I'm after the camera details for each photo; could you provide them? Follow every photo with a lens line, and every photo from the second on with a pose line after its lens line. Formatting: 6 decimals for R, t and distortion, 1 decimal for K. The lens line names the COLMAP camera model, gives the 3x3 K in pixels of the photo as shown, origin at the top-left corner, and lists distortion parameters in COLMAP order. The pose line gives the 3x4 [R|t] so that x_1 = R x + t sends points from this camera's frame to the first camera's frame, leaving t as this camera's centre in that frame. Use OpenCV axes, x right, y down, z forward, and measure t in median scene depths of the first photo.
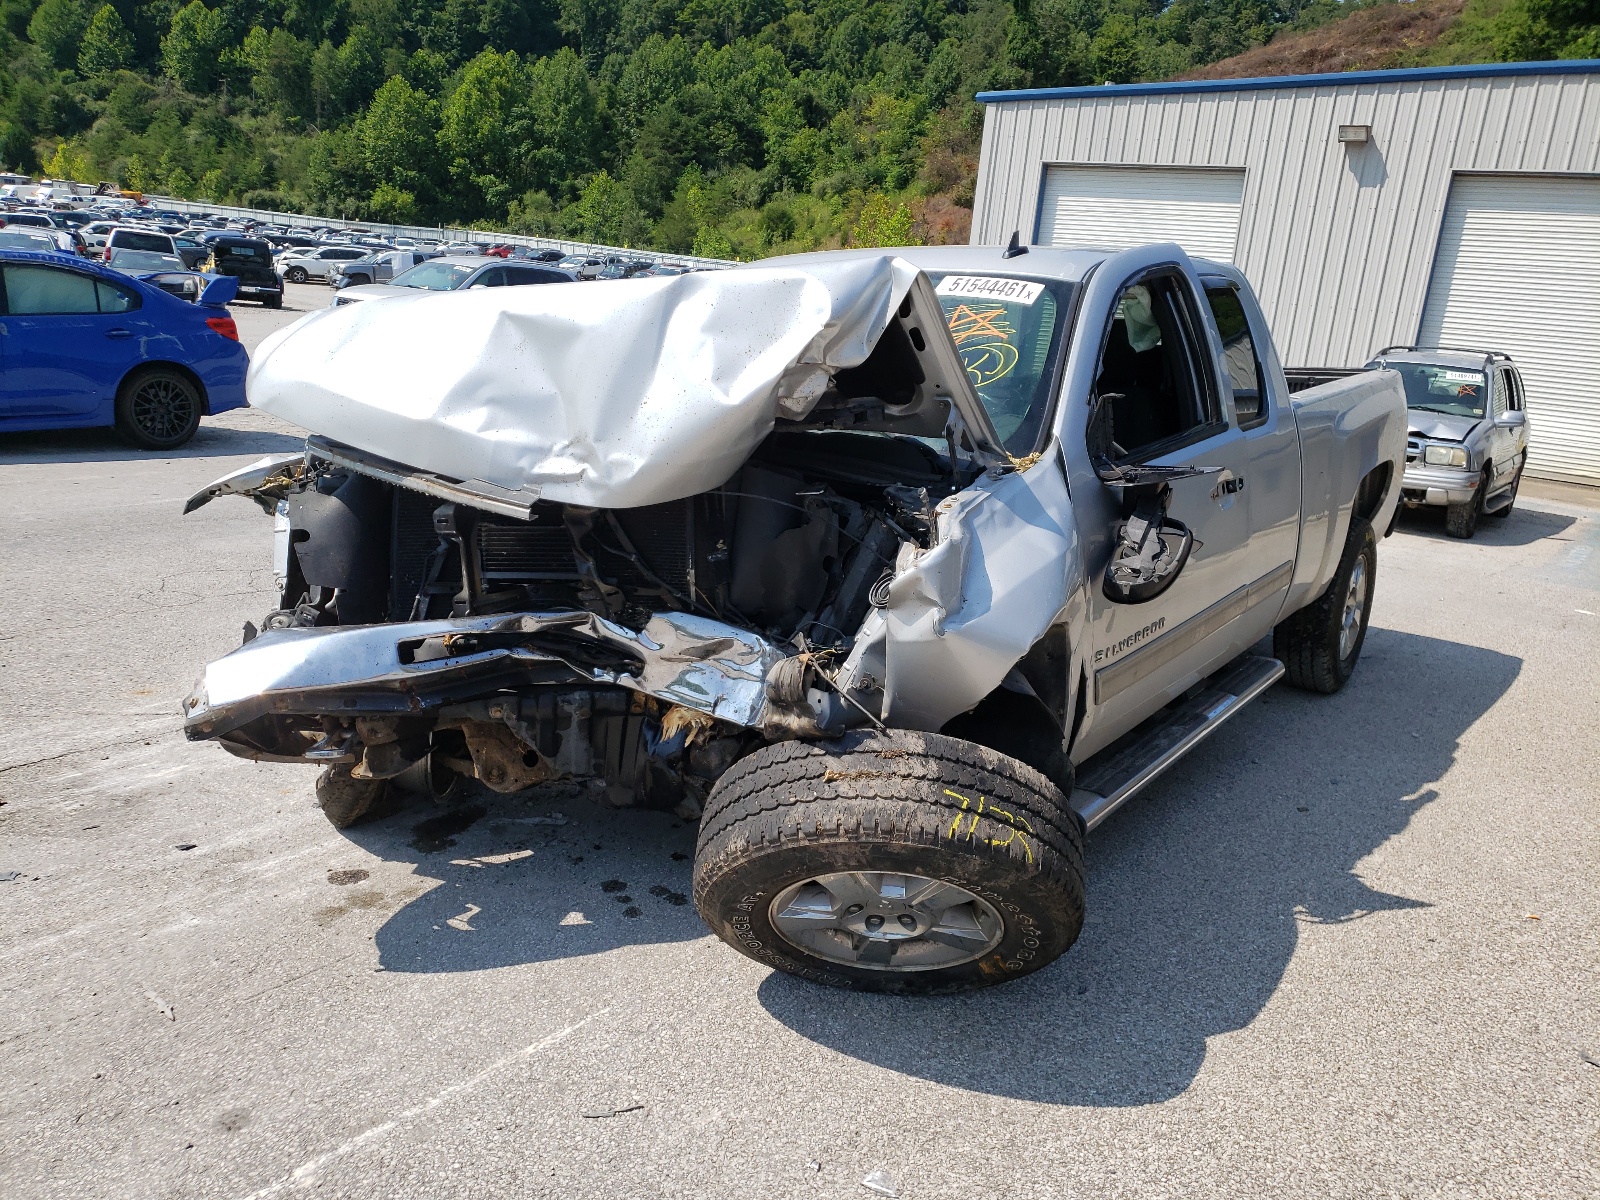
lens RADIAL K [[1226.1, 0, 806.2], [0, 1226.1, 625.3], [0, 0, 1]] dist [0.007042, 0.012221]
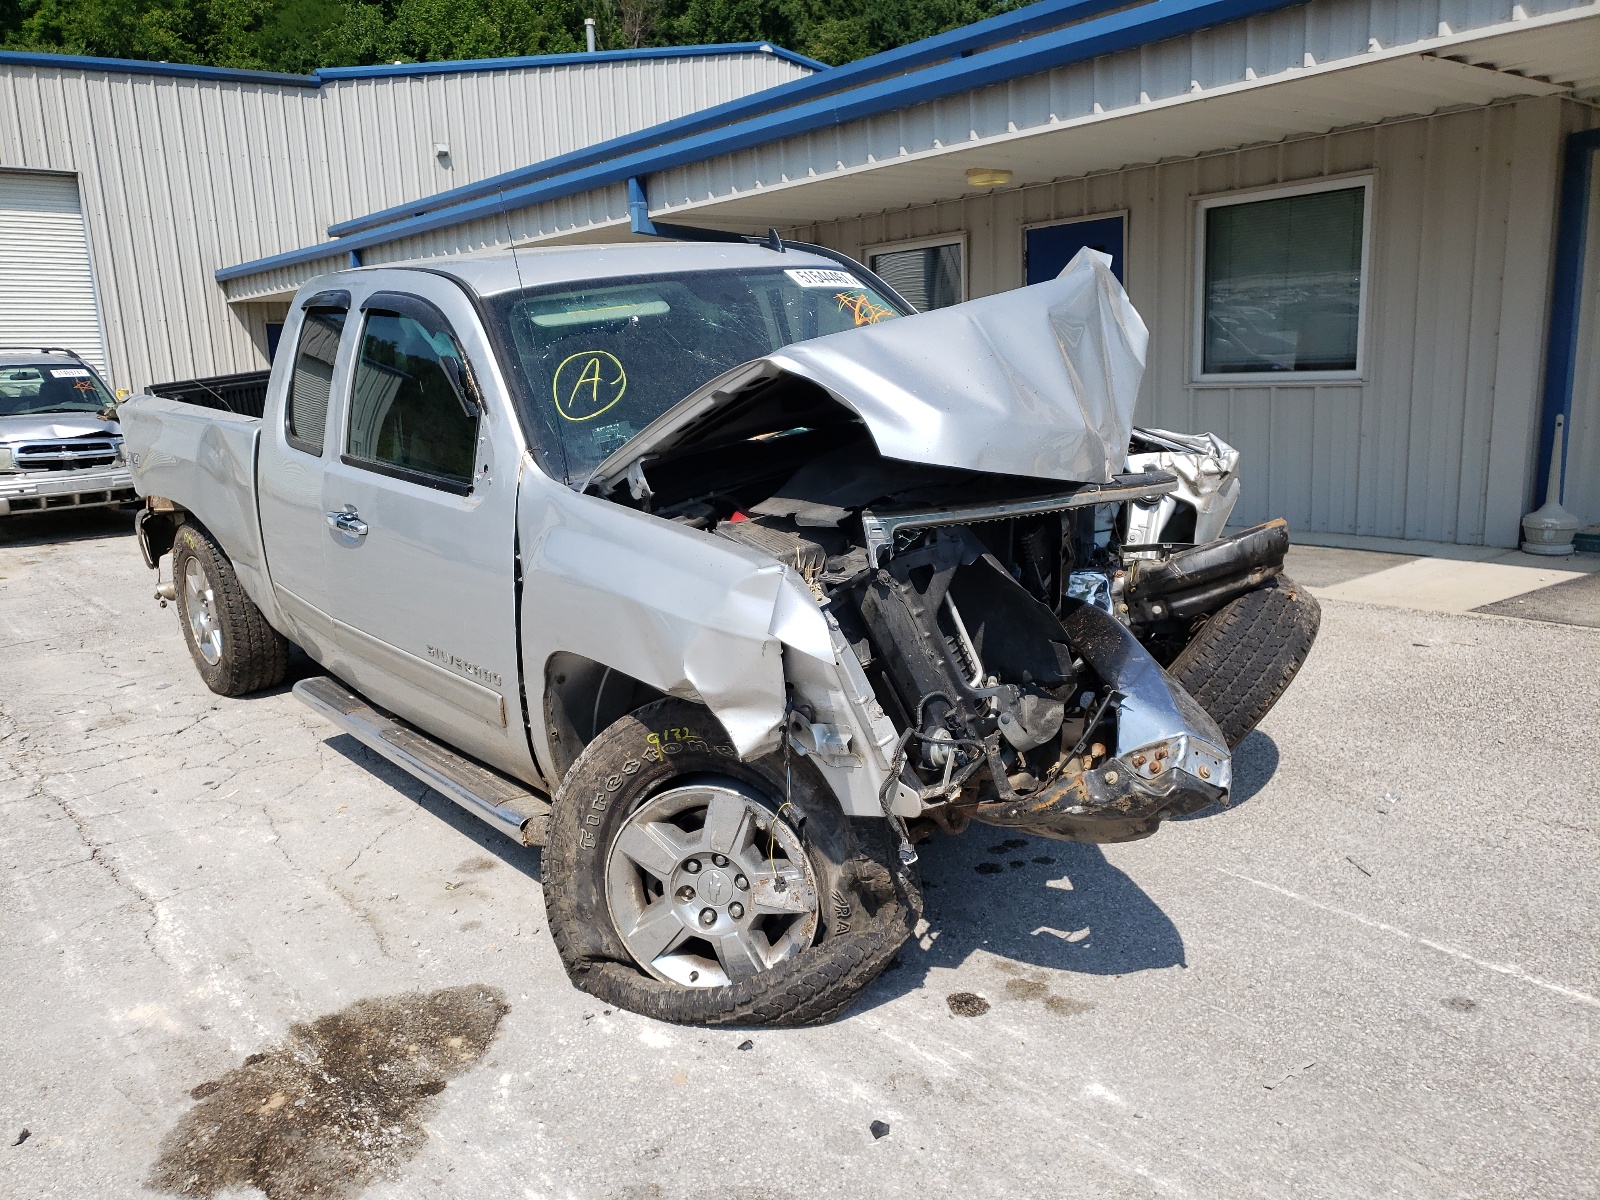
lens RADIAL K [[1247.1, 0, 792.4], [0, 1247.1, 617.7], [0, 0, 1]] dist [0.000381, 0.036563]
pose [[0.260284, -0.302122, 0.917047, -1.026395], [0.305888, 0.926662, 0.218470, -0.244022], [-0.915797, 0.223650, 0.333611, 0.710043]]
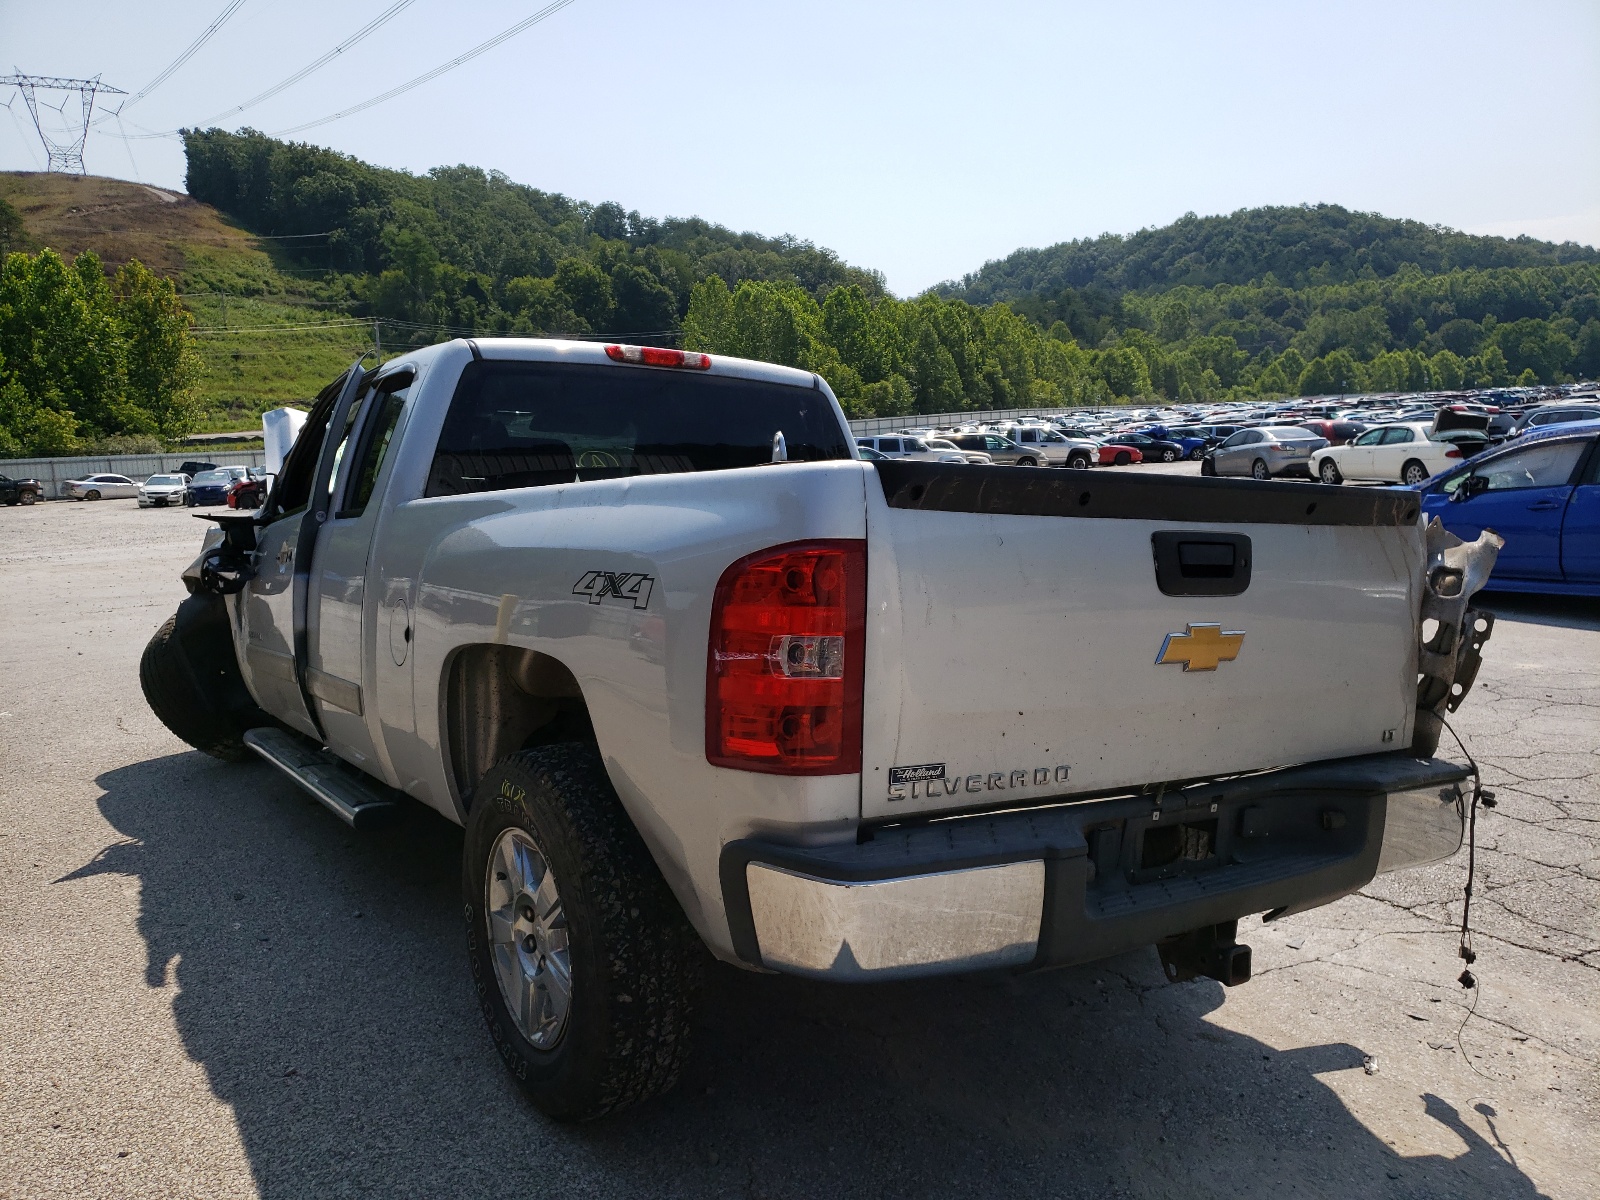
lens RADIAL K [[1246.9, 0, 818.1], [0, 1246.9, 600.8], [0, 0, 1]] dist [0.011103, 0.014406]
pose [[-0.326489, 0.048990, -0.943931, 1.431127], [-0.254214, 0.957308, 0.137612, -0.394944], [0.910374, 0.284889, -0.300097, 2.003238]]
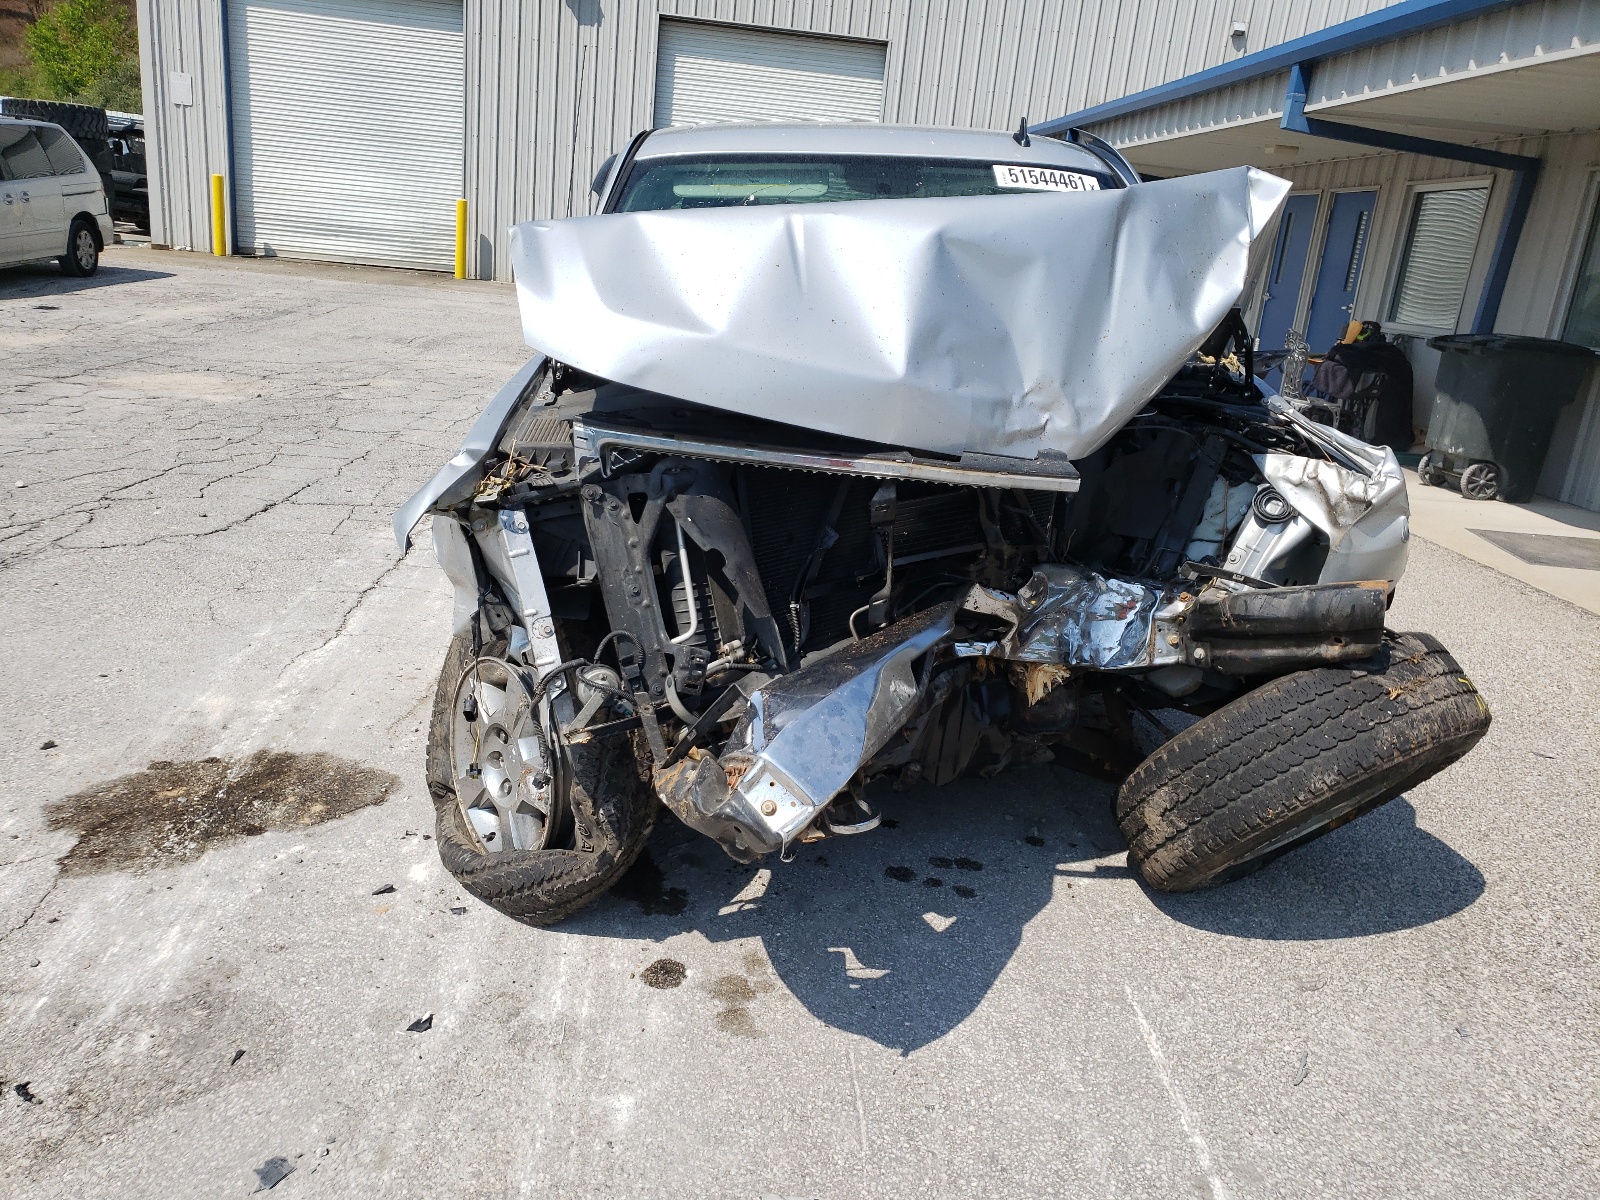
lens RADIAL K [[1247.1, 0, 792.4], [0, 1247.1, 617.7], [0, 0, 1]] dist [0.000381, 0.036563]
pose [[0.786522, -0.209225, 0.581040, -0.668529], [0.140750, 0.976831, 0.161218, -0.121800], [-0.601309, -0.045020, 0.797747, 0.307150]]
